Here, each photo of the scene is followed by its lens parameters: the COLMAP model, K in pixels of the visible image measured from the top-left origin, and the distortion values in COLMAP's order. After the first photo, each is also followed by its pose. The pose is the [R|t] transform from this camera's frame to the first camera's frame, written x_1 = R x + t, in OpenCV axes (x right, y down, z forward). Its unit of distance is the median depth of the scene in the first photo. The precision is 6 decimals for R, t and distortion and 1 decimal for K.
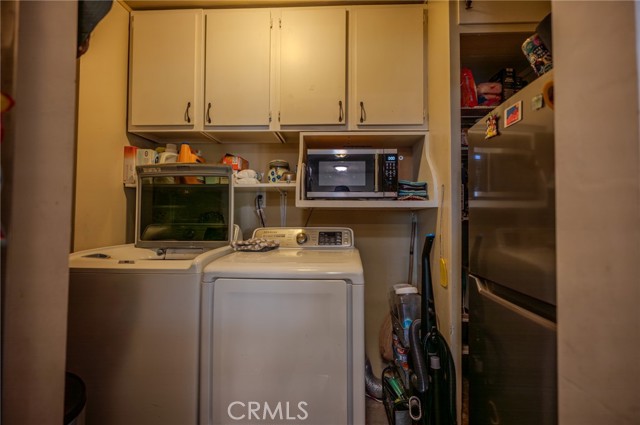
lens RADIAL K [[300.7, 0, 320.7], [0, 300.7, 208.9], [0, 0, 1]] dist [0.001508, 0.000005]
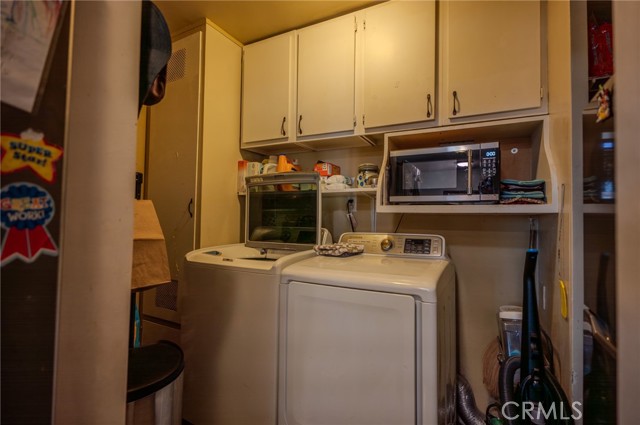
lens RADIAL K [[300.7, 0, 320.7], [0, 300.7, 208.9], [0, 0, 1]] dist [0.001508, 0.000005]
pose [[0.913780, -0.005294, -0.406175, 0.133246], [0.006267, 0.999980, 0.001063, -0.018536], [0.406161, -0.003517, 0.913795, 0.044753]]
